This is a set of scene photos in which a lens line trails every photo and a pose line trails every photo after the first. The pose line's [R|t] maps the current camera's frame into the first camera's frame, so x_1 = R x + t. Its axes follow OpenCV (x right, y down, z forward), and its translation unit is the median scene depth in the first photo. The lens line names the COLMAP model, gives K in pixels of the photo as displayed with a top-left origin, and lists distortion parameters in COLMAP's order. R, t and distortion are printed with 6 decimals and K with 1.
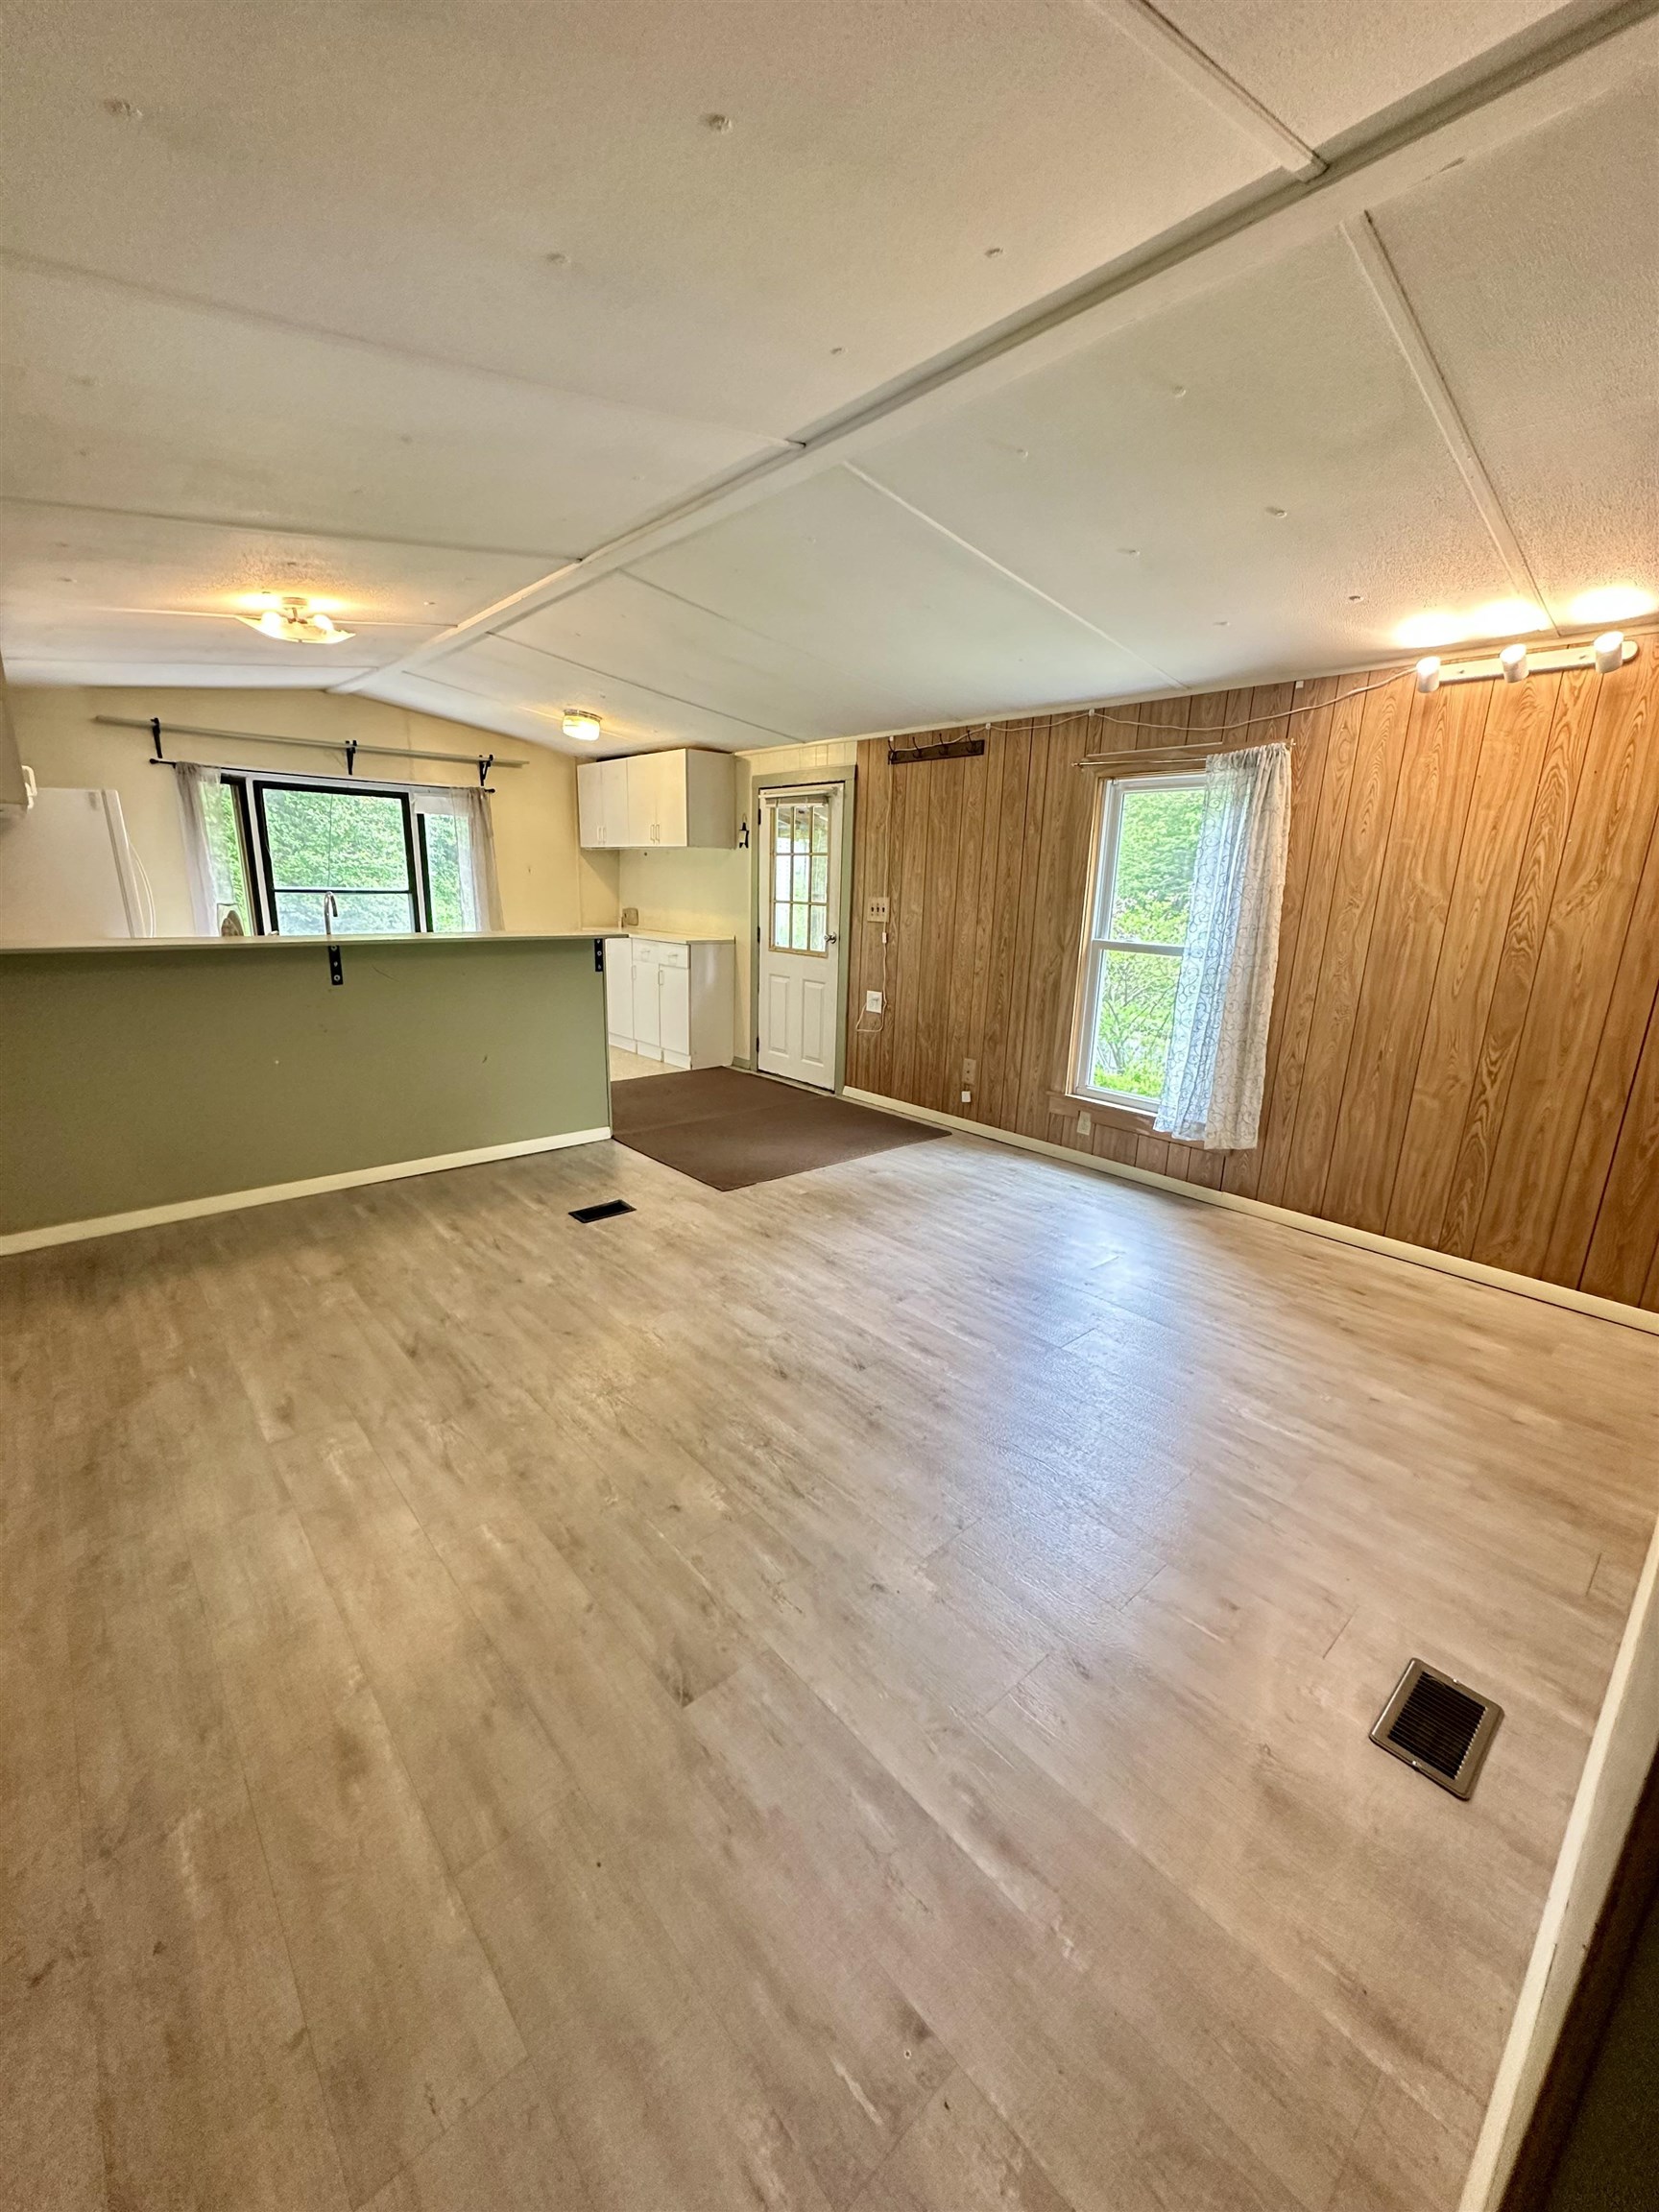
lens RADIAL K [[890.4, 0, 827.1], [0, 890.4, 1108.7], [0, 0, 1]] dist [0.015829, 0.000149]
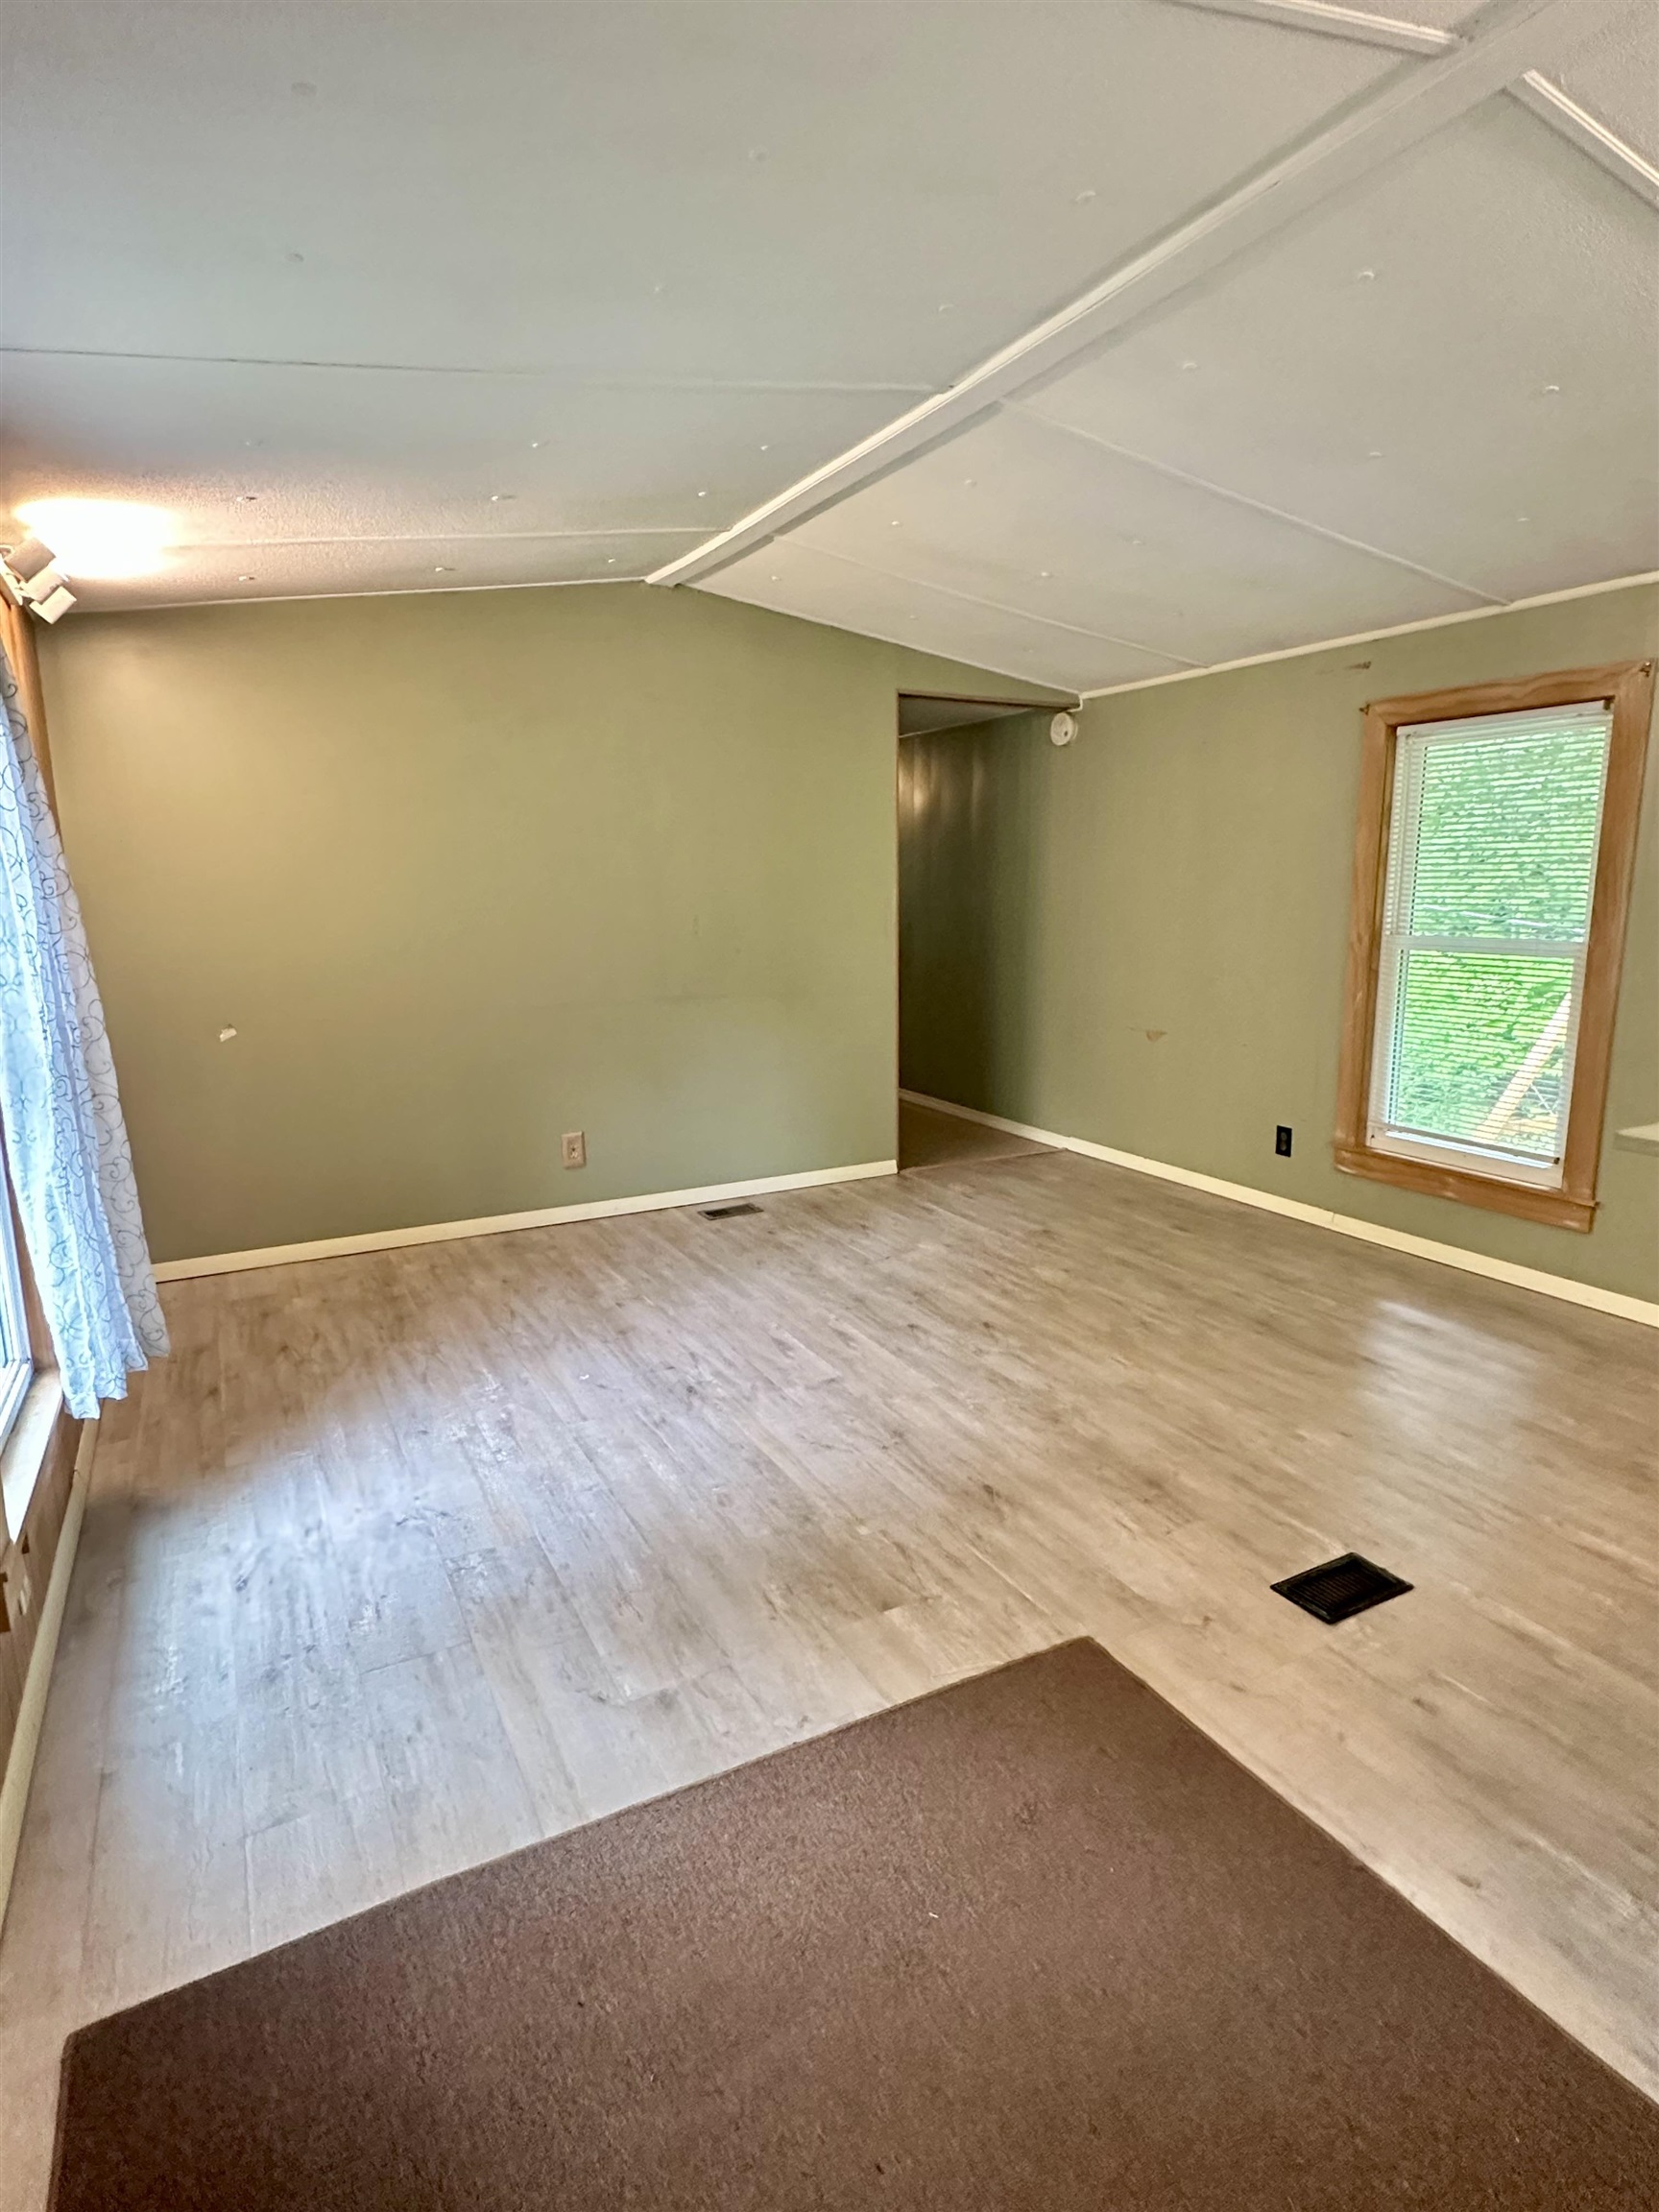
lens RADIAL K [[1167.3, 0, 830.1], [0, 1167.3, 1106.1], [0, 0, 1]] dist [0.000352, 0.000018]
pose [[-0.972407, -0.061722, 0.224978, -0.161229], [0.042360, 0.901622, 0.430445, -0.537754], [-0.229413, 0.428098, -0.874129, 2.096789]]
